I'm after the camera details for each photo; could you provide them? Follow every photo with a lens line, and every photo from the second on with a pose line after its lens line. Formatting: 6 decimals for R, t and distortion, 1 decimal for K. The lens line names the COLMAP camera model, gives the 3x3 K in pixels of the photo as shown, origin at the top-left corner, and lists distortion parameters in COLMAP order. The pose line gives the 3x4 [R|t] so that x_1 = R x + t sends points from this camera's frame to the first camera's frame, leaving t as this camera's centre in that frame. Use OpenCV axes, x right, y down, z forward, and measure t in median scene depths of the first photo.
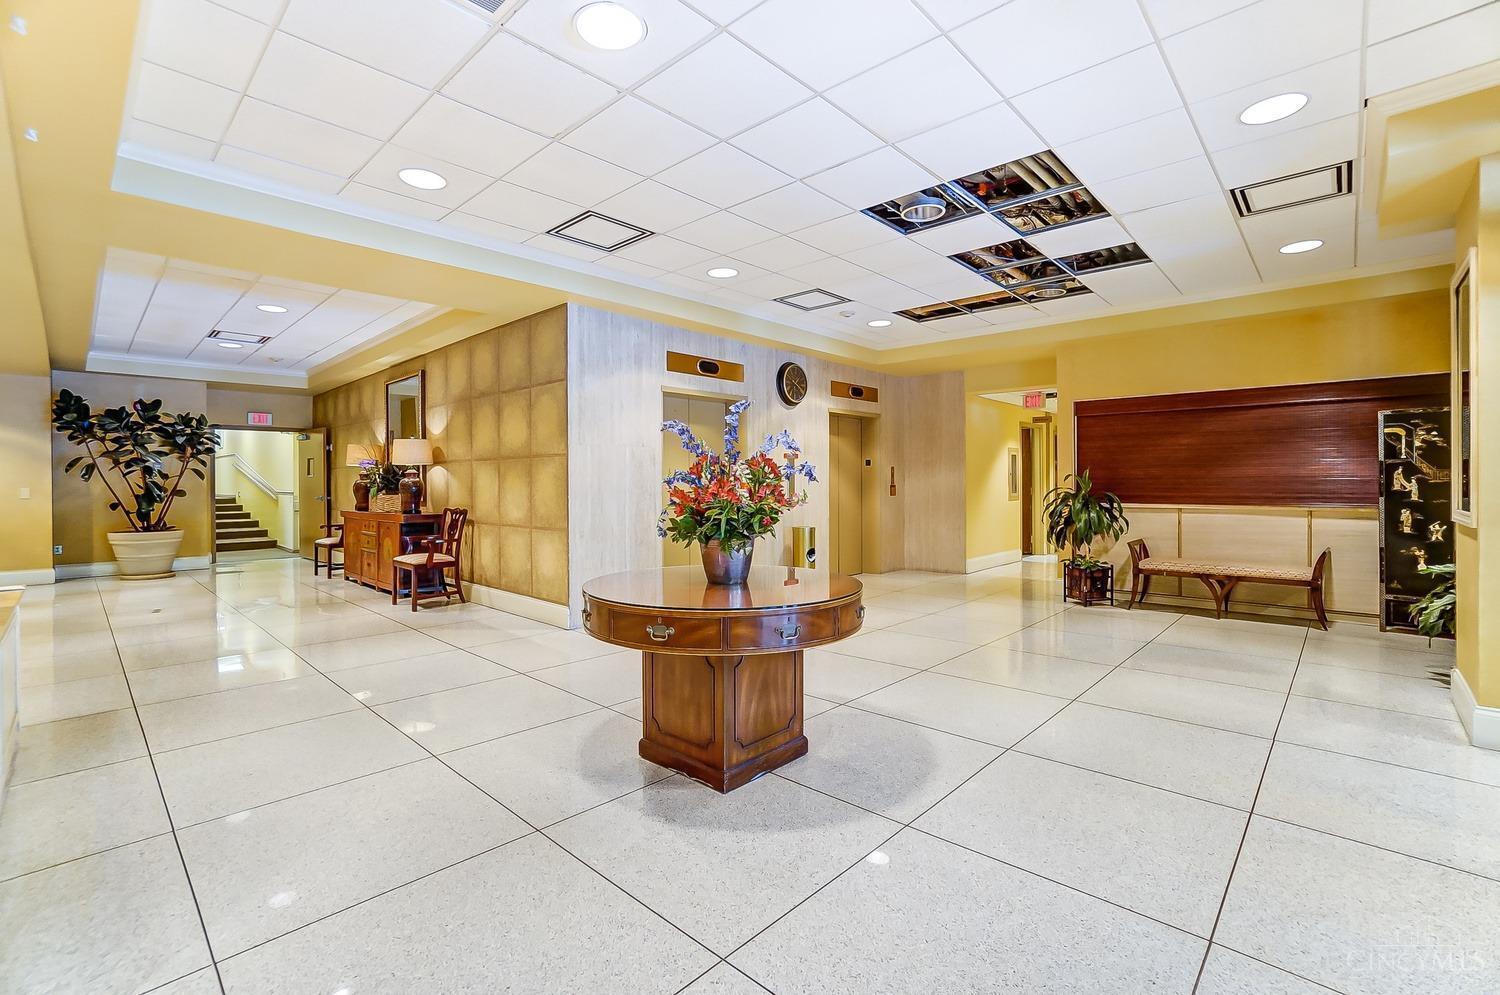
lens RADIAL K [[656.6, 0, 755.1], [0, 656.6, 495.3], [0, 0, 1]] dist [-0.033986, -0.000443]
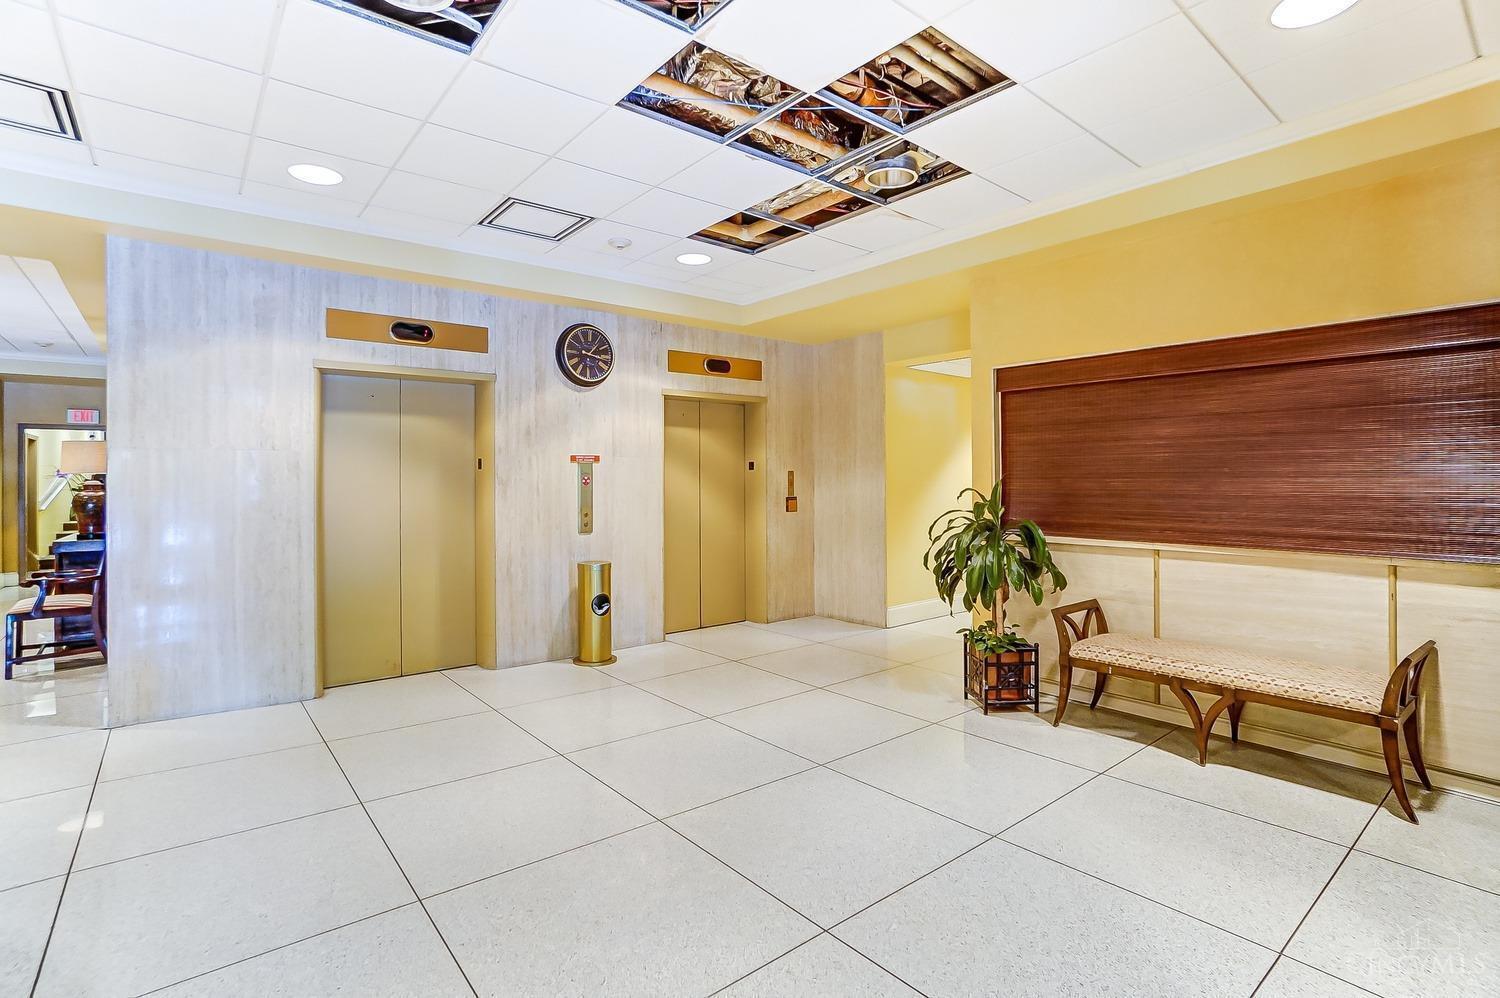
lens RADIAL K [[705.4, 0, 744.9], [0, 705.4, 484.3], [0, 0, 1]] dist [-0.026759, 0.000247]
pose [[0.988738, 0.000702, -0.149656, 0.369916], [-0.002392, 0.999935, -0.011110, -0.027788], [0.149638, 0.011343, 0.988676, 0.321362]]
